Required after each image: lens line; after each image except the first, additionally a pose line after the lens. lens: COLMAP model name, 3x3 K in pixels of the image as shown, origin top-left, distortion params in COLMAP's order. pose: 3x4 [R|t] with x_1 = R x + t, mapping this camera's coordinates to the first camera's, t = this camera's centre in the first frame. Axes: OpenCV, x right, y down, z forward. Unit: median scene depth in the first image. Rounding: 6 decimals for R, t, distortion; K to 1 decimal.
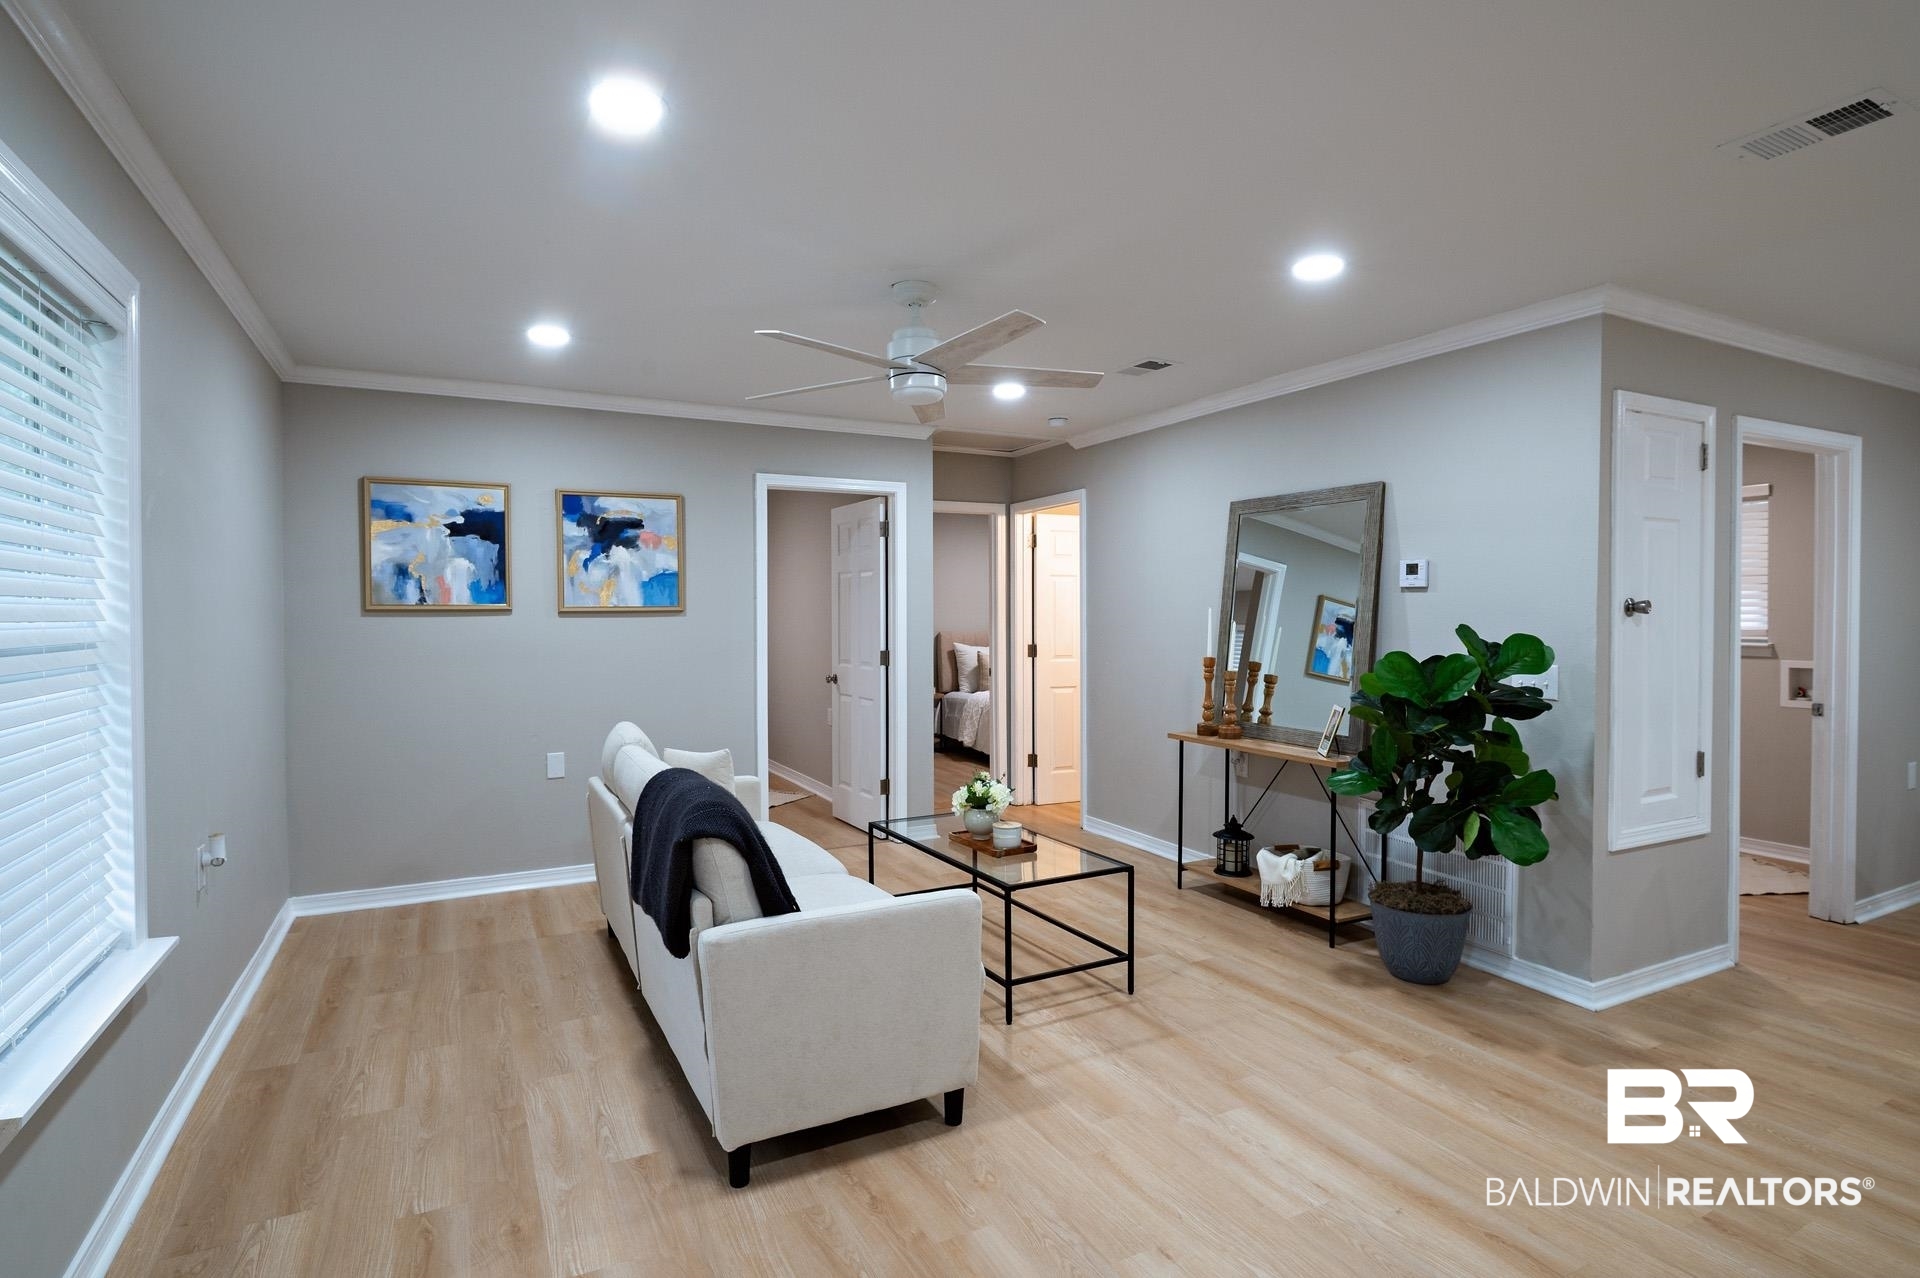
lens RADIAL K [[958.8, 0, 962.8], [0, 958.8, 630.1], [0, 0, 1]] dist [-0.002955, -0.000763]
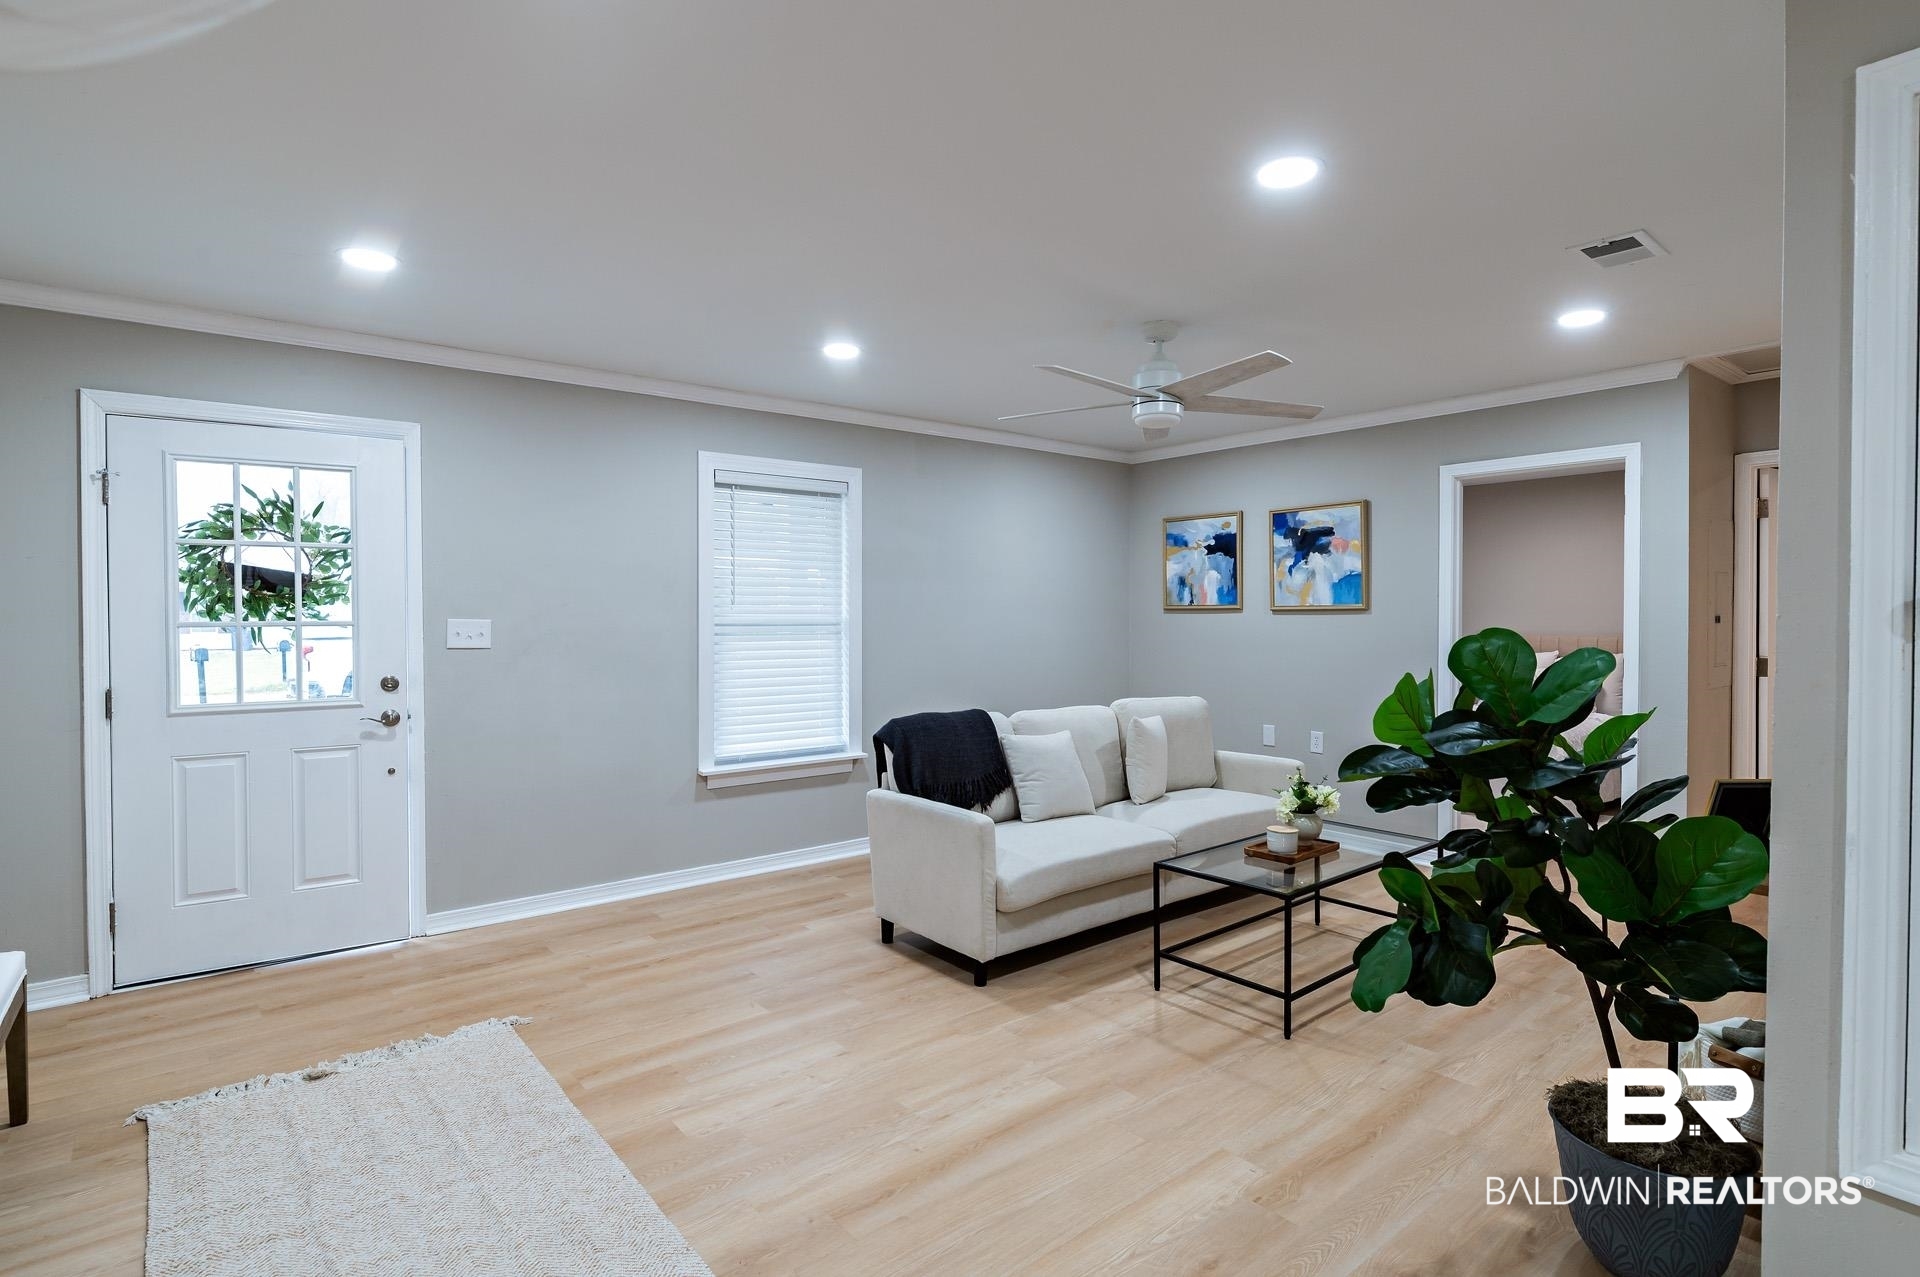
lens RADIAL K [[958.8, 0, 962.8], [0, 958.8, 629.6], [0, 0, 1]] dist [-0.002955, -0.000763]
pose [[0.194027, 0.019354, -0.980805, 0.736926], [-0.016307, 0.999731, 0.016502, -0.008260], [0.980861, 0.012792, 0.194290, 0.393473]]
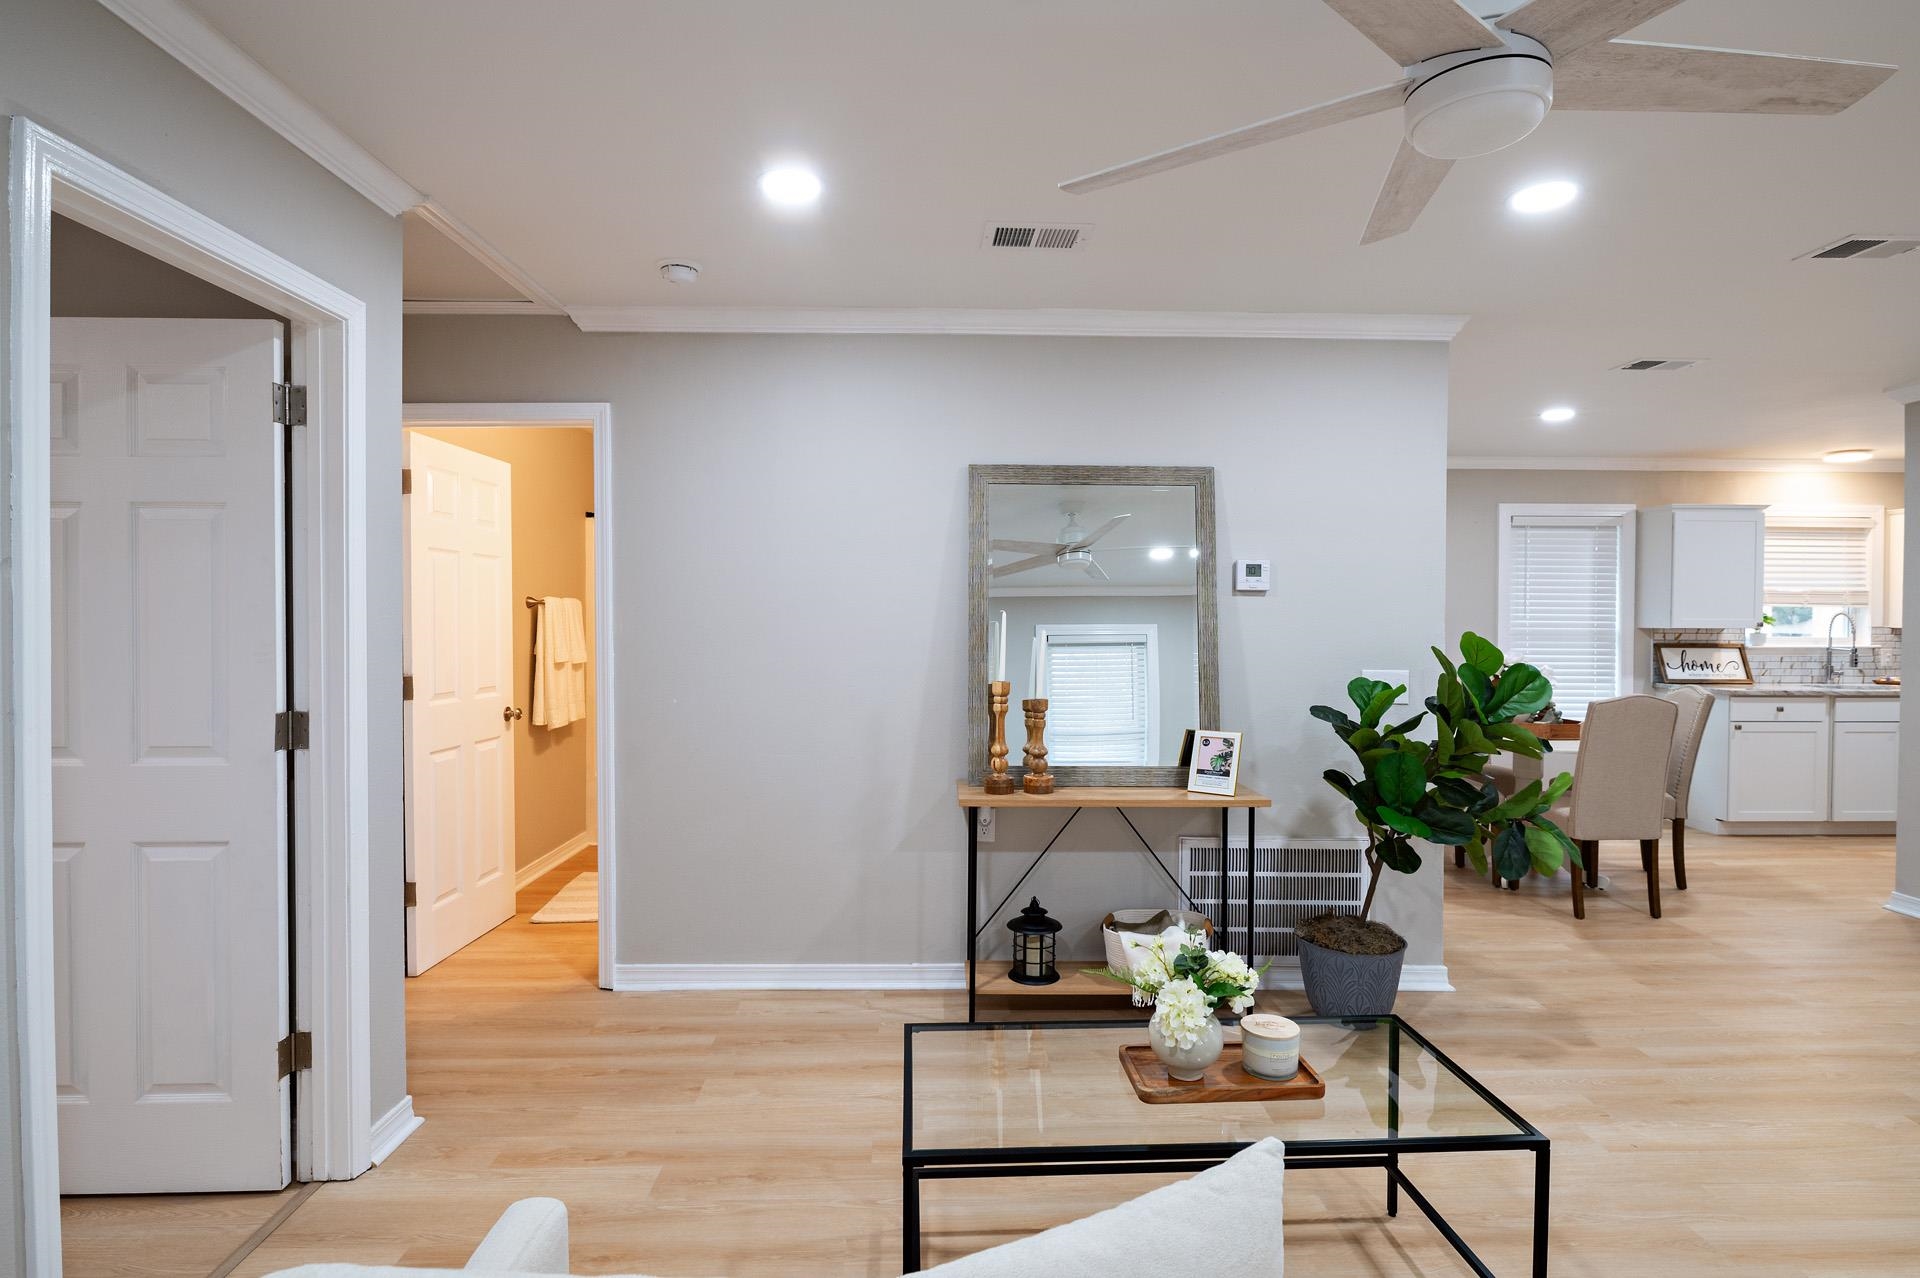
lens RADIAL K [[958.8, 0, 962.8], [0, 958.8, 630.1], [0, 0, 1]] dist [-0.002955, -0.000763]
pose [[0.447607, -0.008412, 0.894191, -0.389042], [0.013697, 0.999903, 0.002551, -0.011810], [-0.894125, 0.011106, 0.447679, 0.723438]]
